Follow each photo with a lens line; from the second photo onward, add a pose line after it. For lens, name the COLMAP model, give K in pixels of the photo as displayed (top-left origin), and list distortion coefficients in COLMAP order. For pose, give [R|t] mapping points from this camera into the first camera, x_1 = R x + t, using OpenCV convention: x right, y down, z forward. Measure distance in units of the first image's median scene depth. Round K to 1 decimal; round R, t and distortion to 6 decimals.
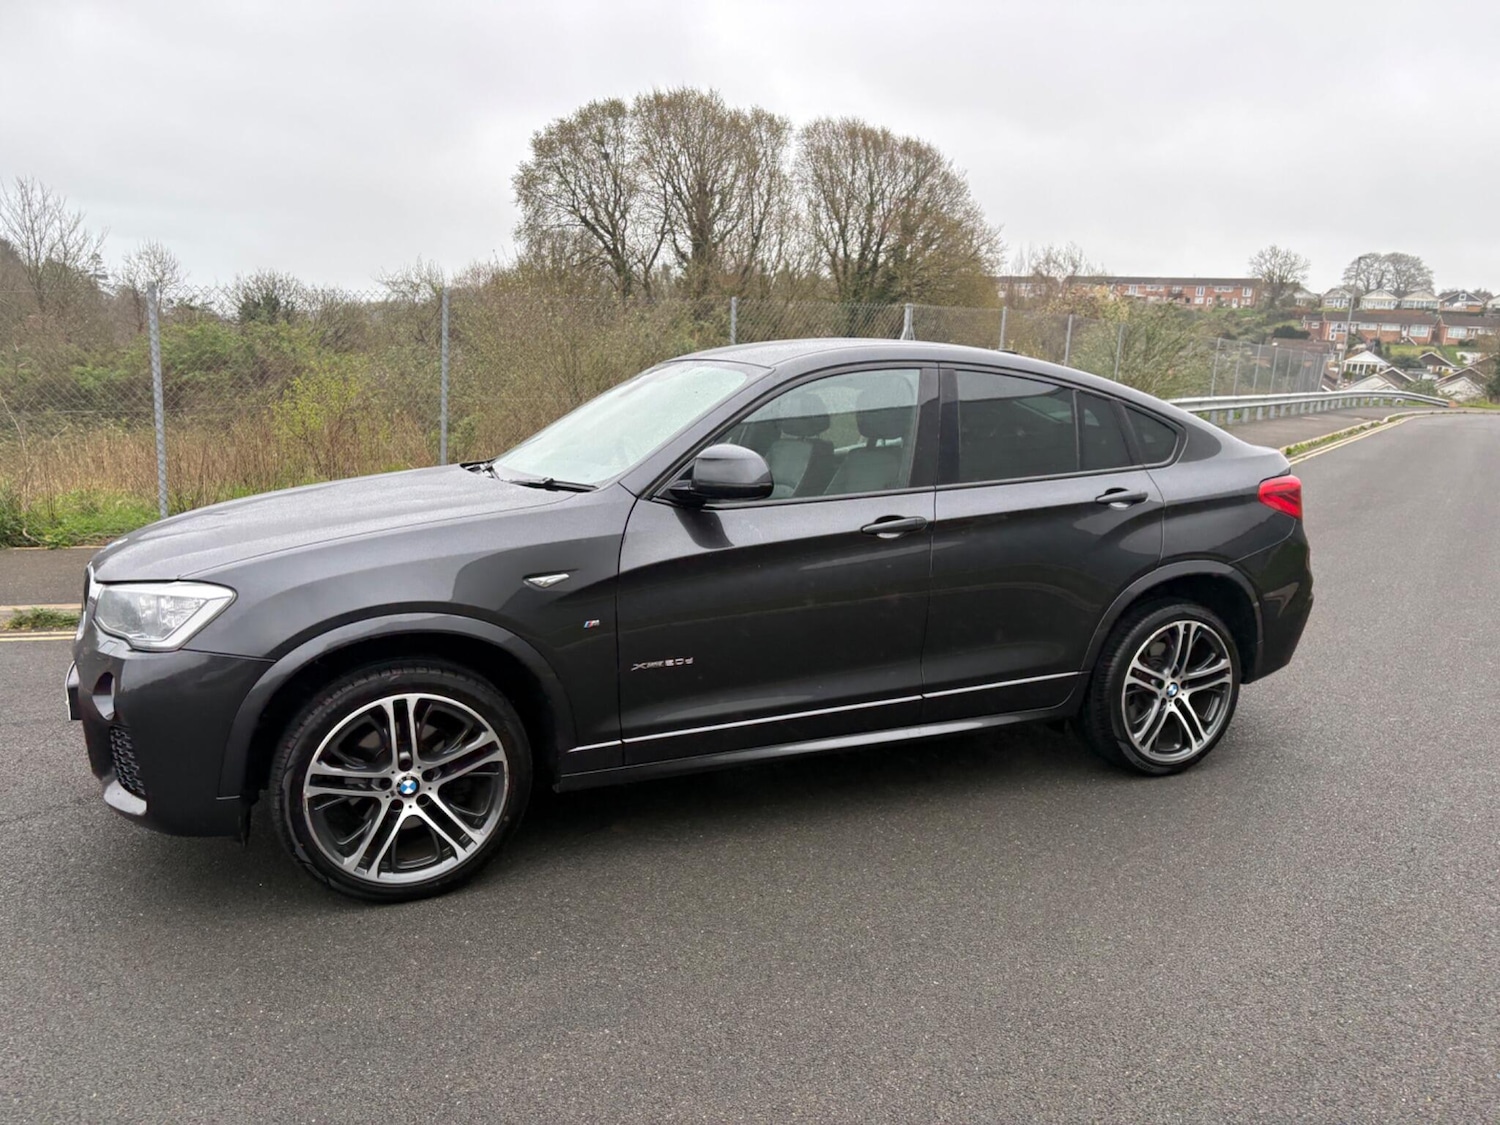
lens RADIAL K [[1124.2, 0, 750.0], [0, 1124.2, 562.5], [0, 0, 1]] dist [0.023147, -0.003239]
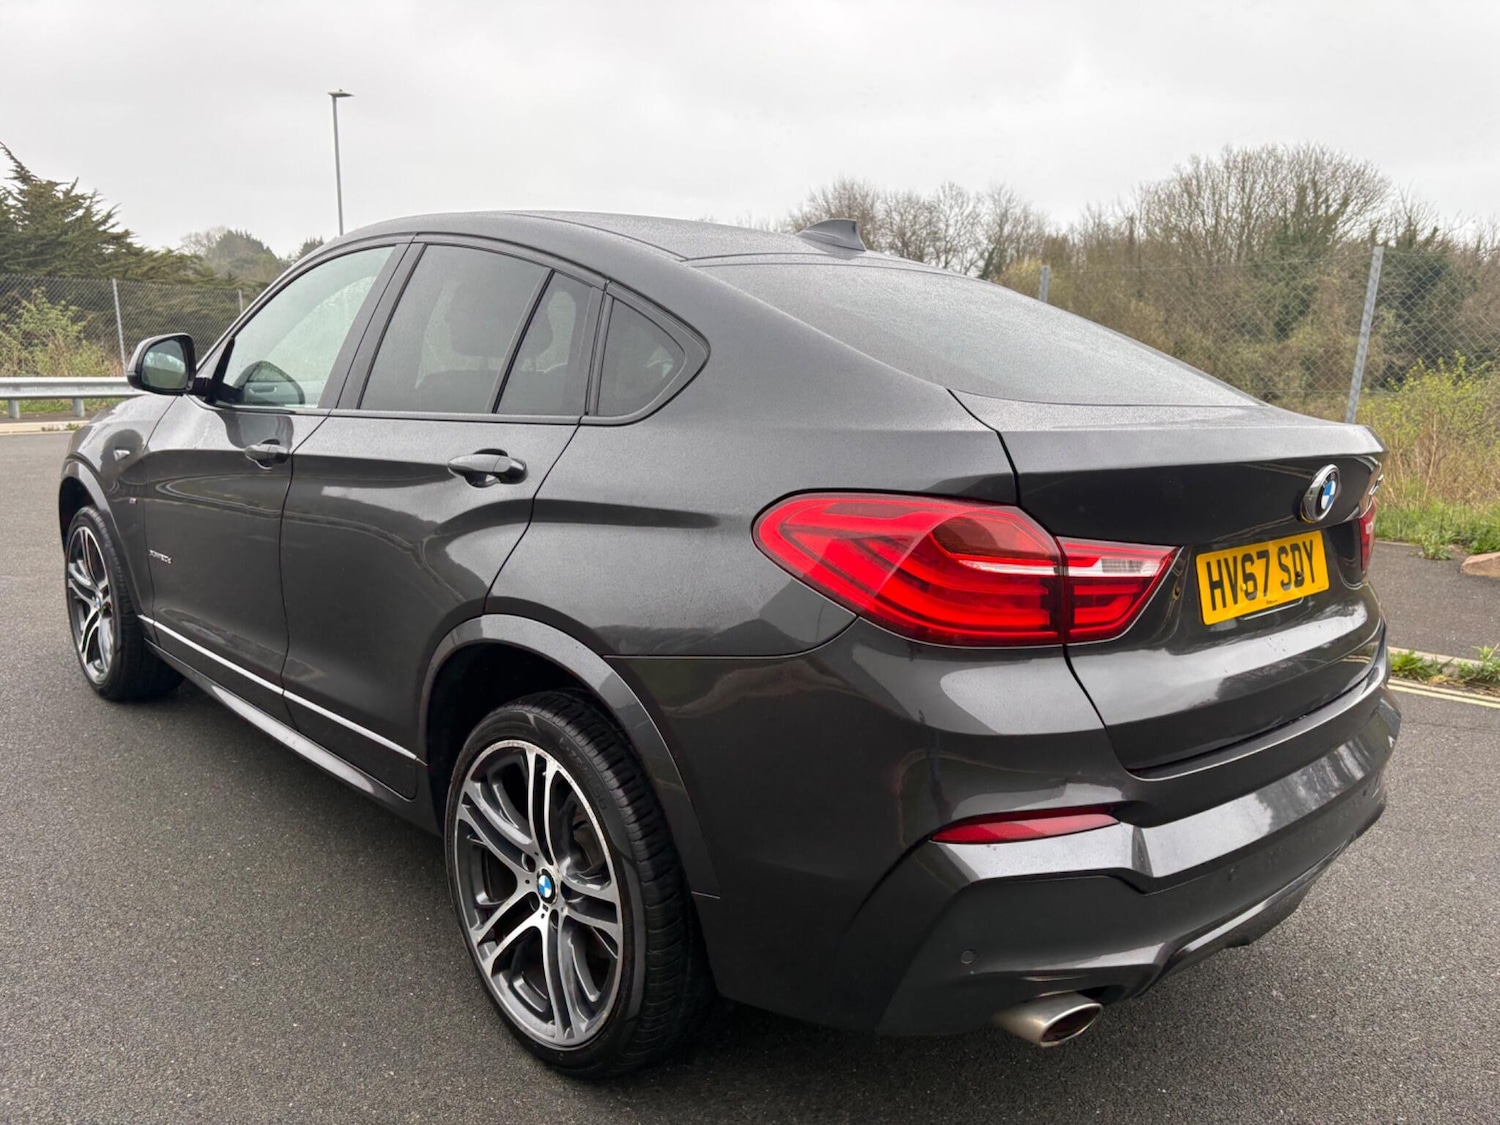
lens RADIAL K [[1113.8, 0, 750.0], [0, 1113.8, 556.4], [0, 0, 1]] dist [0.025651, -0.006639]
pose [[0.347551, 0.164599, -0.923101, 0.816044], [-0.187971, 0.976718, 0.103388, -0.088224], [0.918627, 0.137584, 0.370399, 0.884295]]
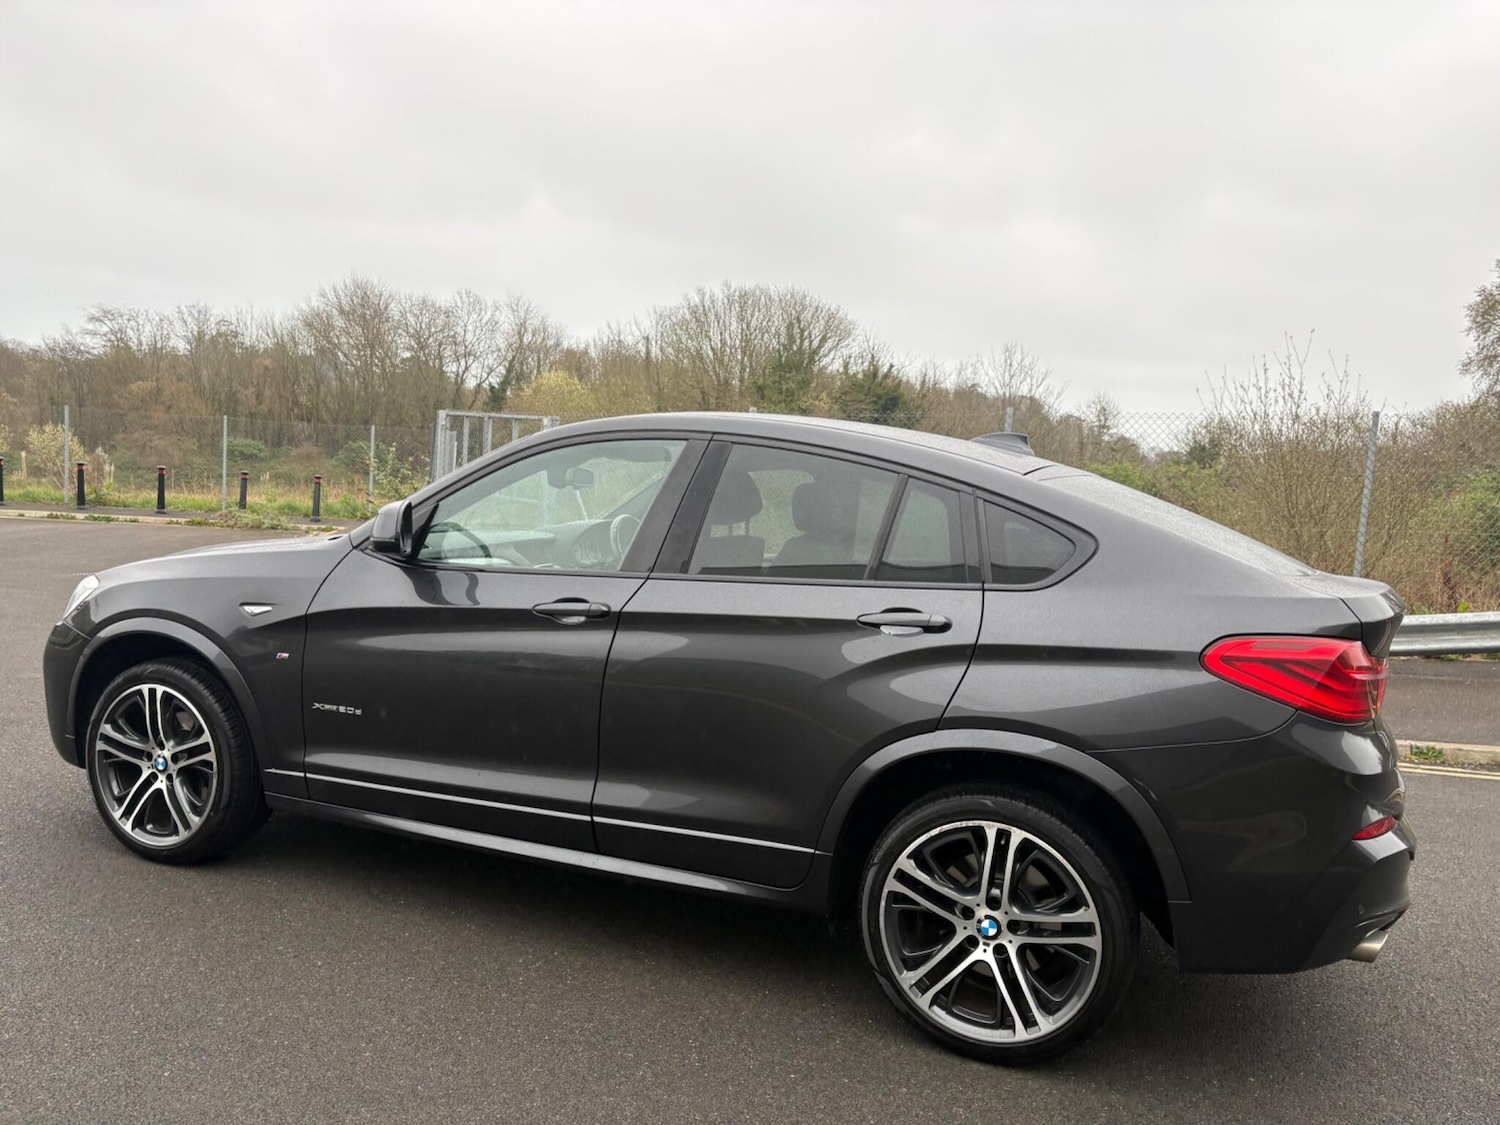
lens RADIAL K [[1113.8, 0, 750.0], [0, 1113.8, 556.4], [0, 0, 1]] dist [0.025651, -0.006639]
pose [[0.697683, 0.071864, -0.712793, 0.723496], [-0.163153, 0.984750, -0.060412, -0.037390], [0.697582, 0.158442, 0.698768, 0.415750]]
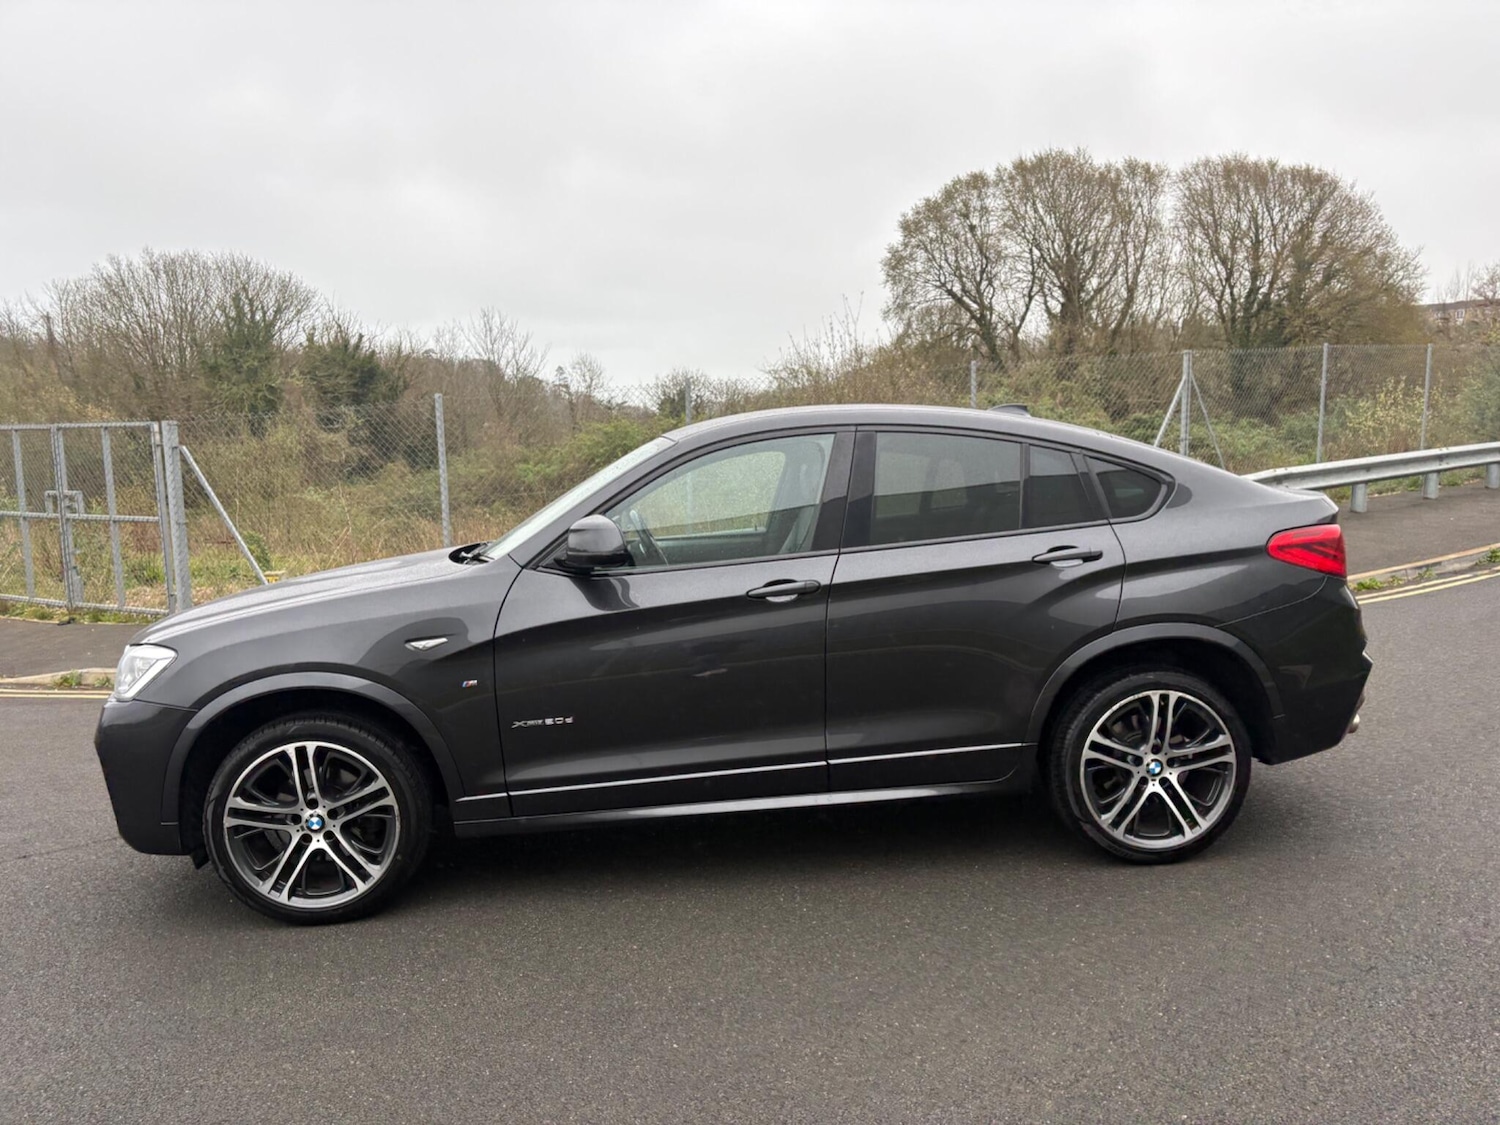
lens RADIAL K [[1120.4, 0, 750.0], [0, 1120.4, 562.5], [0, 0, 1]] dist [0.029818, -0.010306]
pose [[0.939970, -0.024305, -0.340391, 0.379948], [0.003609, 0.998113, -0.061301, 0.003489], [0.341239, 0.056393, 0.938284, 0.039574]]
